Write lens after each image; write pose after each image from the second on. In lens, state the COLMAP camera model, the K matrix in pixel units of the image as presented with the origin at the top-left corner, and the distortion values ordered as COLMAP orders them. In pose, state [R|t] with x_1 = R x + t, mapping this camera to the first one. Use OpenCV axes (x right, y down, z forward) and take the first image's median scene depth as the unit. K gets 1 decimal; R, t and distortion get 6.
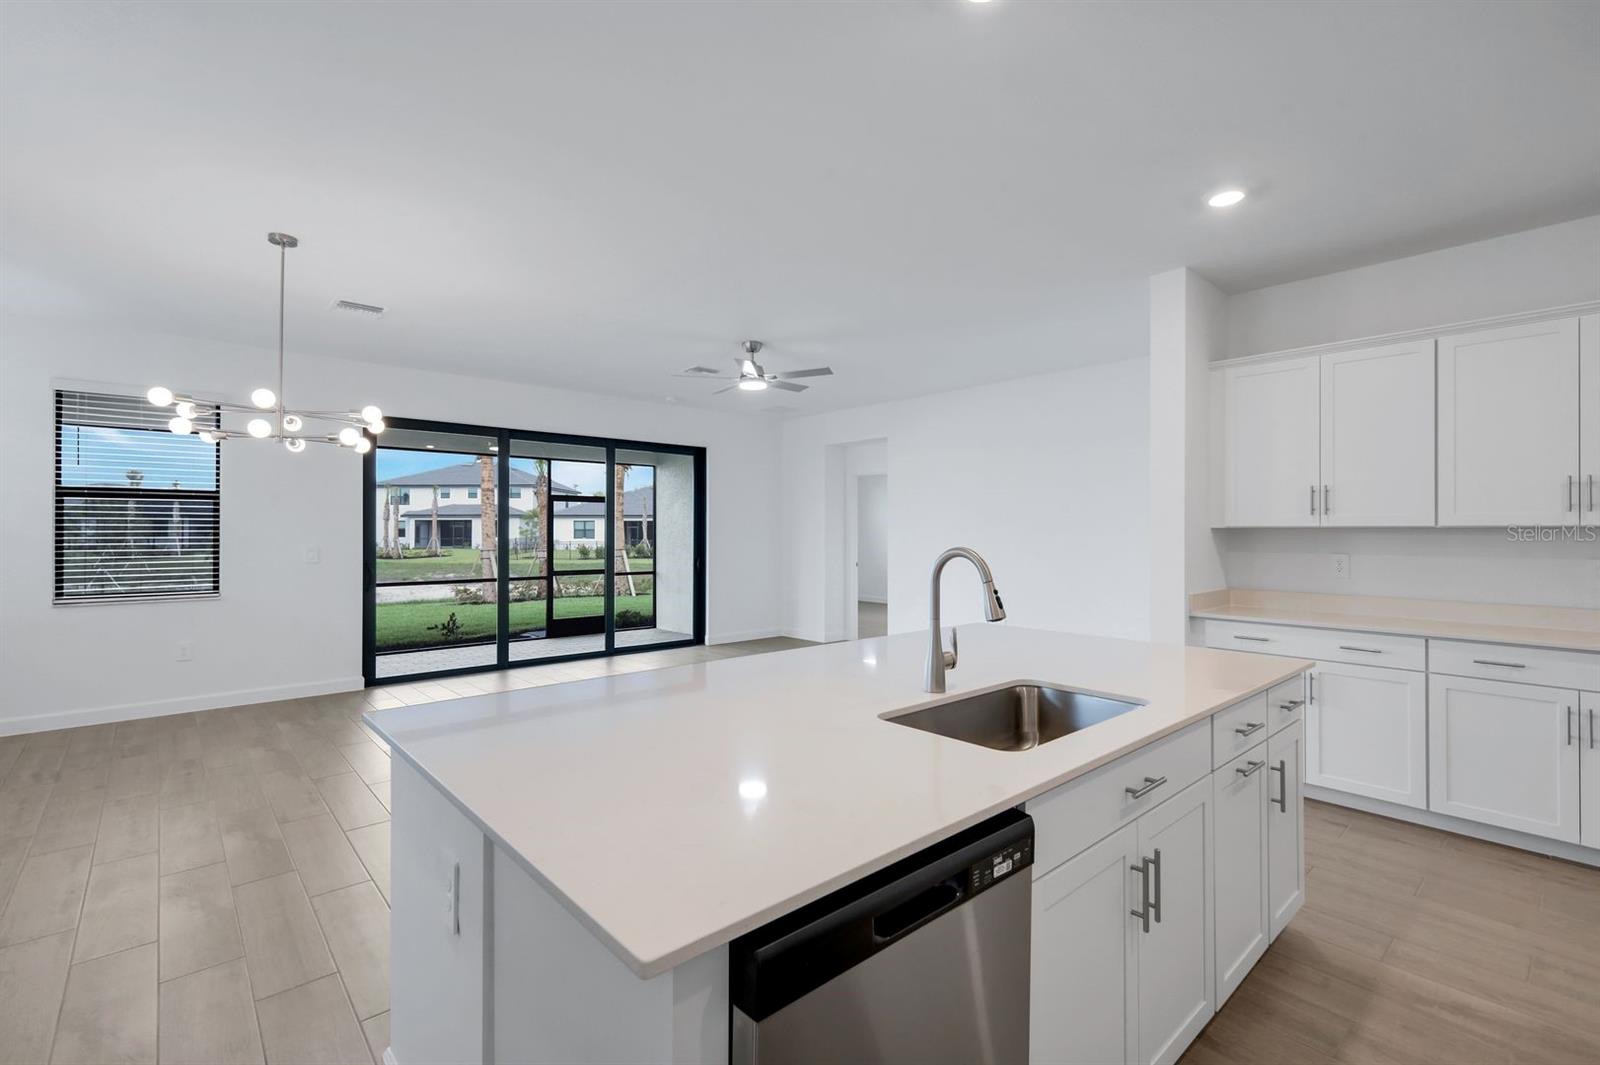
lens RADIAL K [[710.8, 0, 800.4], [0, 710.8, 524.4], [0, 0, 1]] dist [0.002920, 0.000232]
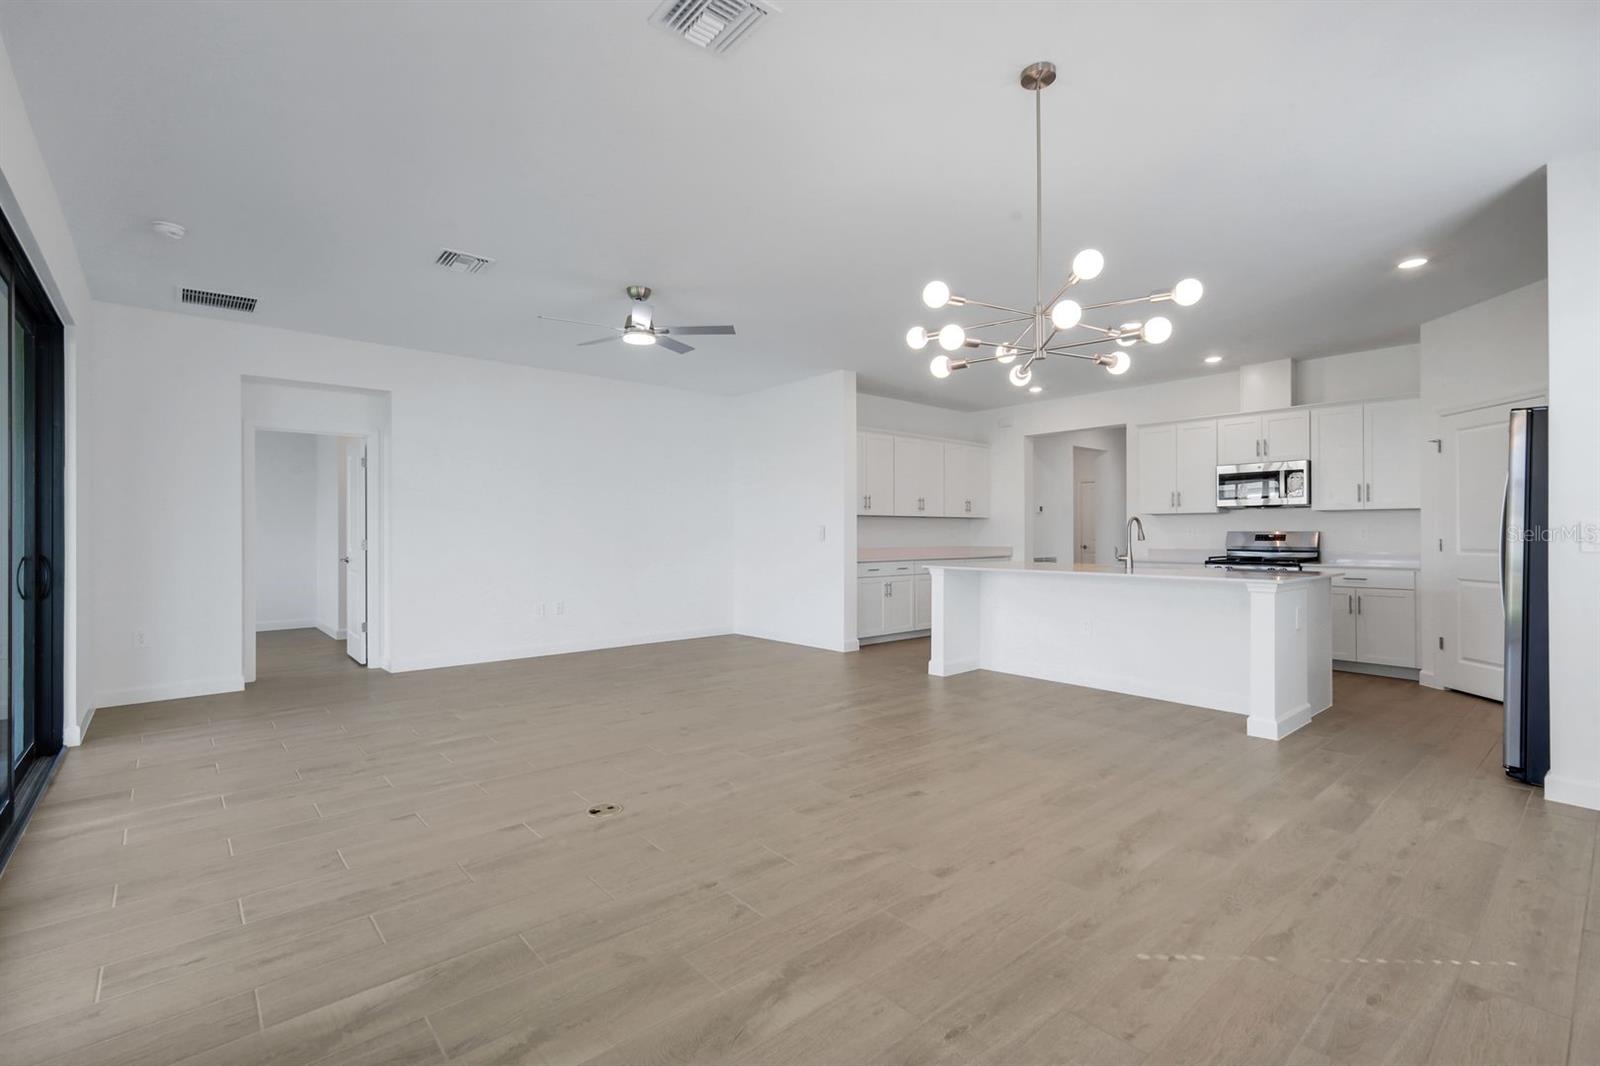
lens RADIAL K [[720.7, 0, 792.7], [0, 720.7, 532.2], [0, 0, 1]] dist [0.000389, 0.000006]
pose [[0.026628, 0.000305, 0.999645, -1.167816], [-0.009042, 0.999959, -0.000064, 0.046888], [-0.999605, -0.009037, 0.026629, 0.985281]]
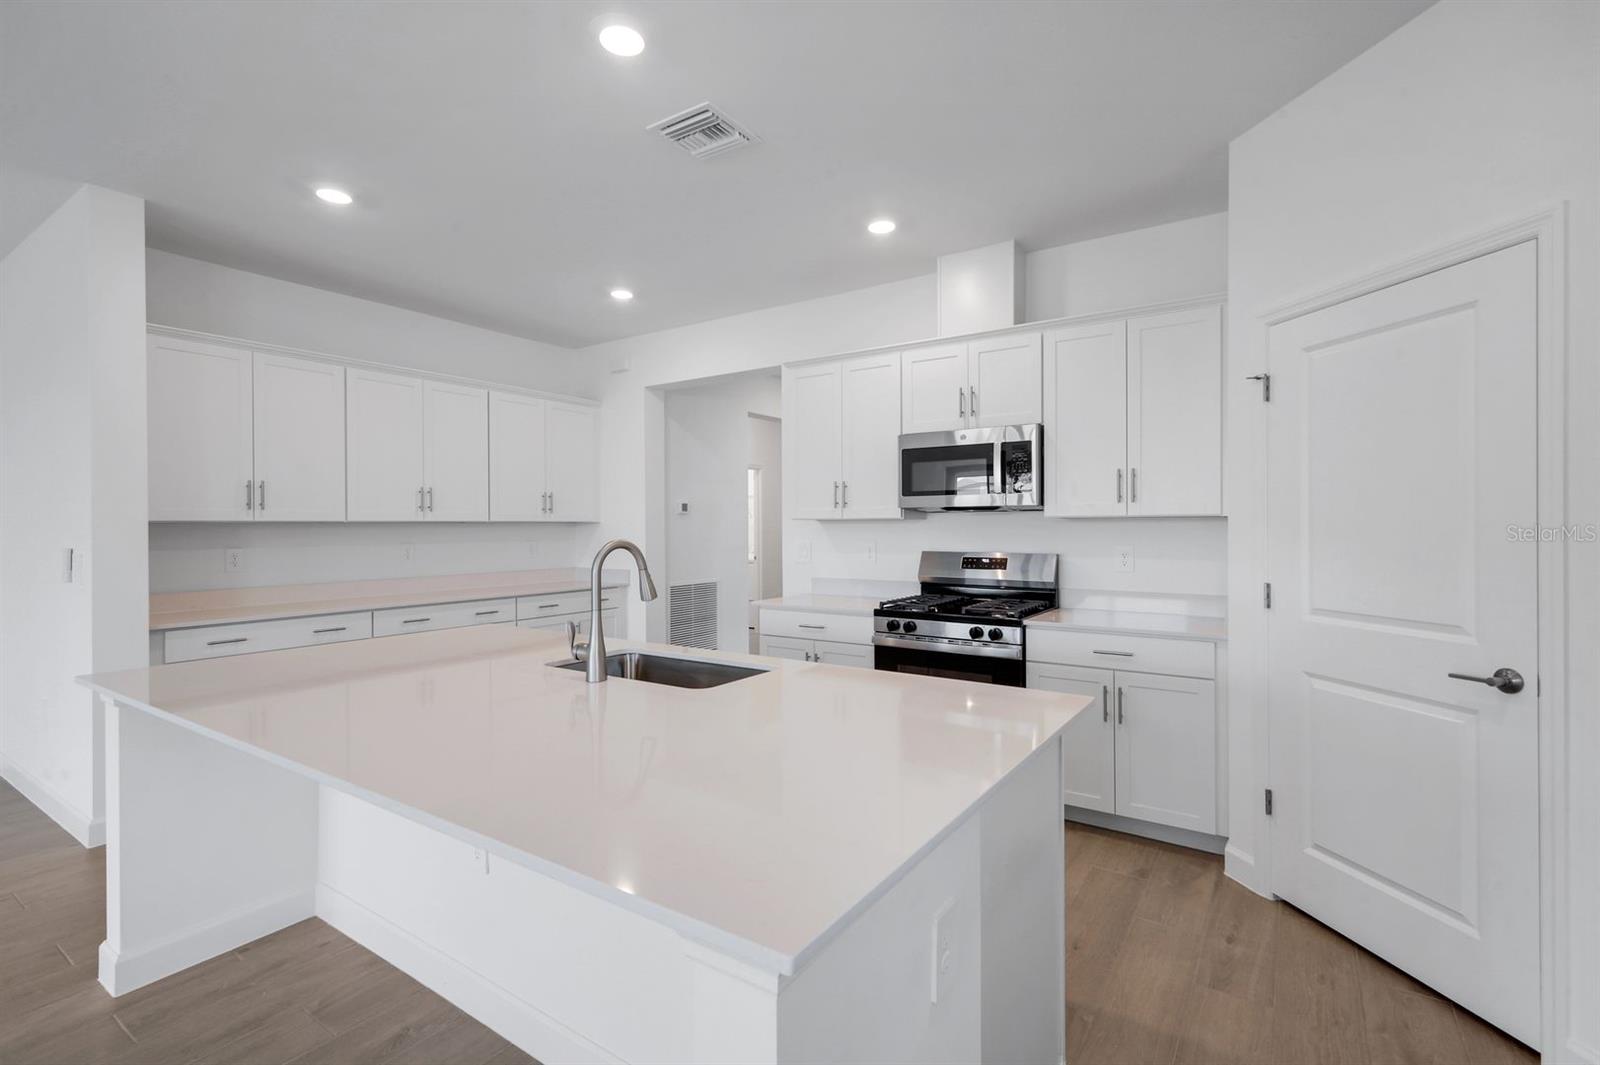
lens RADIAL K [[731.3, 0, 800.0], [0, 731.3, 532.5], [0, 0, 1]] dist [0.001001, 0.000038]
pose [[-0.235652, -0.011250, 0.971772, -0.396676], [-0.006166, 0.999930, 0.010081, 0.003320], [-0.971818, -0.003616, -0.235705, 0.422956]]
